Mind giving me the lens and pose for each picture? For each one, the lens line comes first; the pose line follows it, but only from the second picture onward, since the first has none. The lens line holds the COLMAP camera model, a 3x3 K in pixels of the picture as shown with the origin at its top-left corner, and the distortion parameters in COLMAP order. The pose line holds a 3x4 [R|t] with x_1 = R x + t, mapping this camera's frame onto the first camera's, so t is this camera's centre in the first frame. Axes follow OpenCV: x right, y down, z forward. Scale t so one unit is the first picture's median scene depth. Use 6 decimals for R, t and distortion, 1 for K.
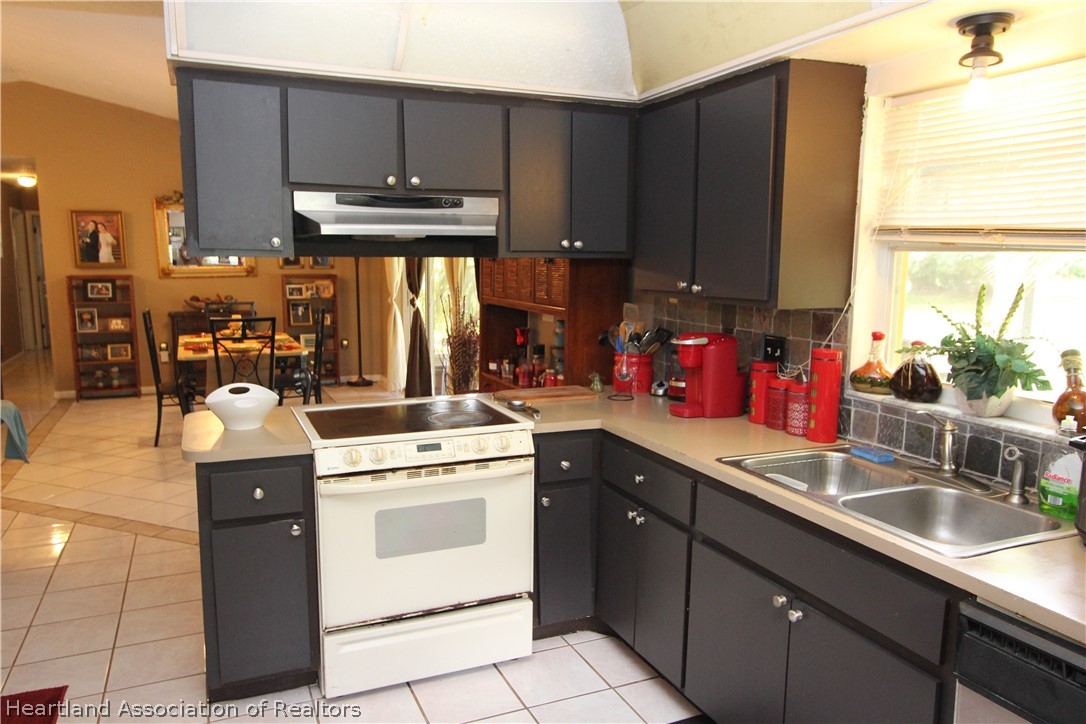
lens RADIAL K [[779.0, 0, 529.9], [0, 779.0, 367.5], [0, 0, 1]] dist [-0.020758, 0.038838]
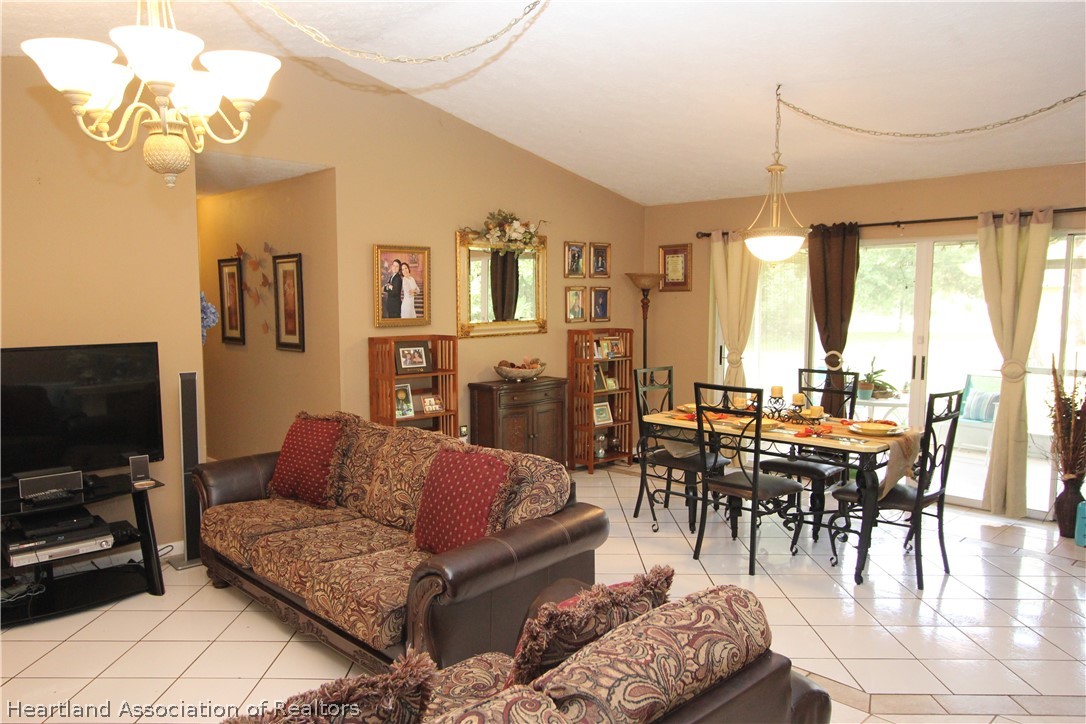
lens RADIAL K [[779.0, 0, 529.9], [0, 779.0, 367.5], [0, 0, 1]] dist [-0.020758, 0.038838]
pose [[0.933232, -0.035643, 0.357503, -0.698268], [0.054350, 0.997621, -0.042416, -0.053744], [-0.355140, 0.059014, 0.932948, 0.297064]]
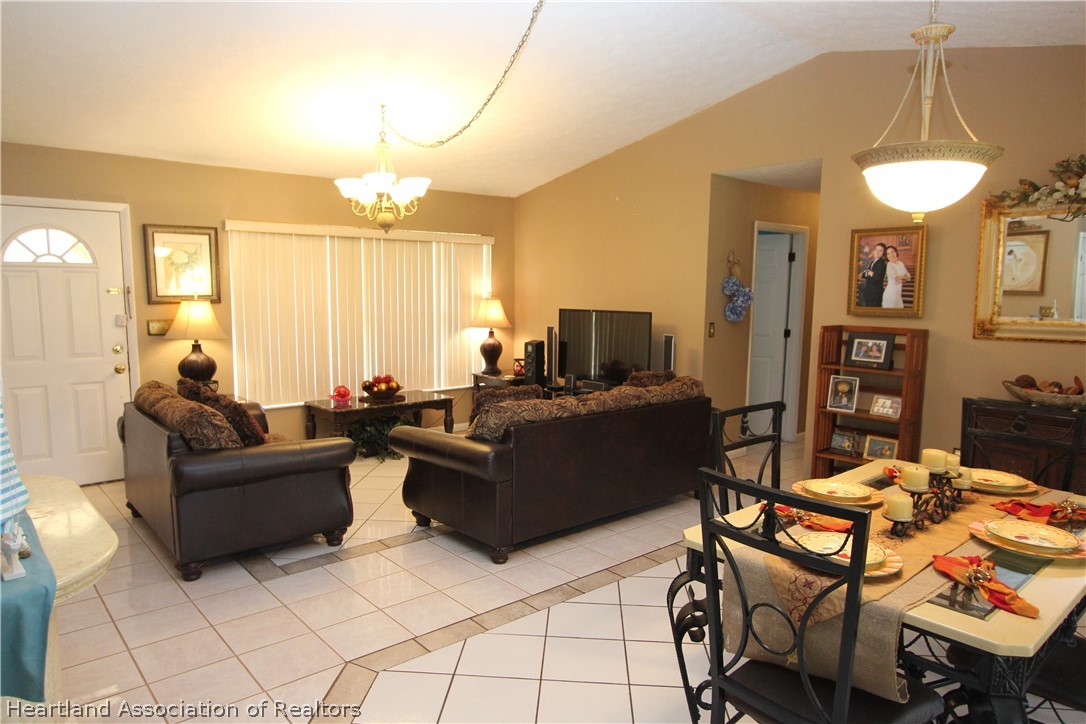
lens RADIAL K [[695.9, 0, 520.8], [0, 695.9, 371.2], [0, 0, 1]] dist [-0.011550, -0.001145]
pose [[0.285409, 0.116455, -0.951304, -0.083790], [-0.146781, 0.986192, 0.076689, -0.083044], [0.947099, 0.117745, 0.298562, 0.547740]]
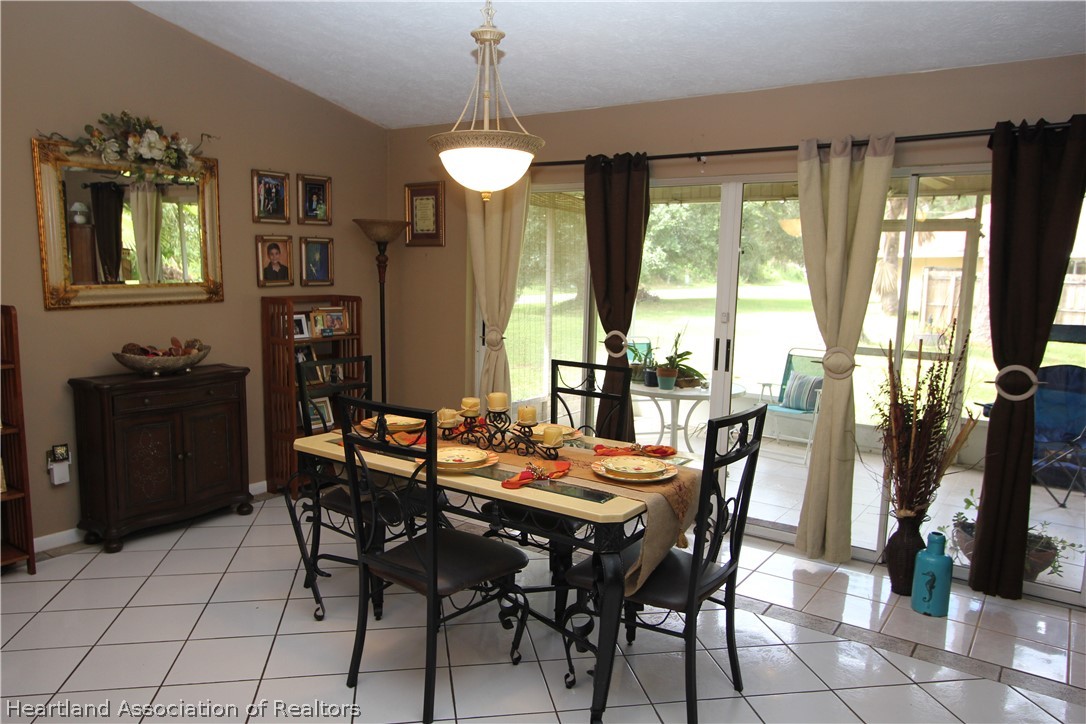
lens RADIAL K [[779.0, 0, 529.9], [0, 779.0, 367.5], [0, 0, 1]] dist [-0.020758, 0.038838]
pose [[0.853399, -0.056802, 0.518154, -0.486647], [0.056850, 0.998258, 0.015801, -0.072606], [-0.518148, 0.015973, 0.855142, 0.459035]]
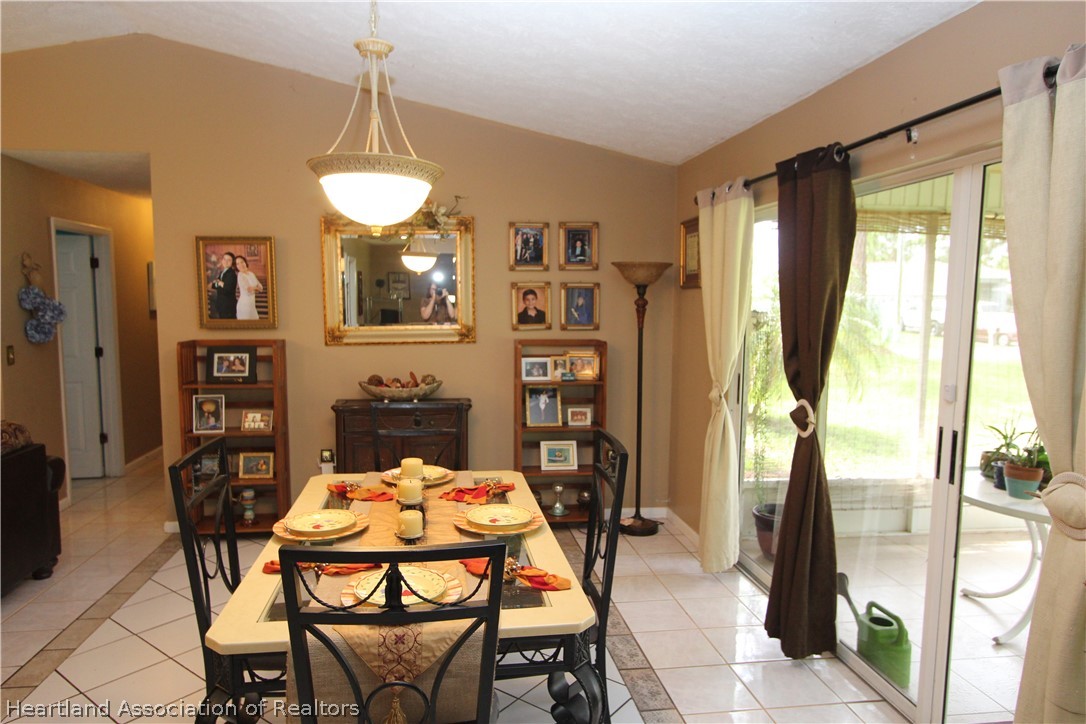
lens RADIAL K [[703.2, 0, 525.1], [0, 703.2, 367.8], [0, 0, 1]] dist [-0.003011, -0.000357]
pose [[0.960140, 0.026776, -0.278235, -0.173910], [-0.040010, 0.998316, -0.041995, -0.081962], [0.276642, 0.051453, 0.959595, 0.524336]]
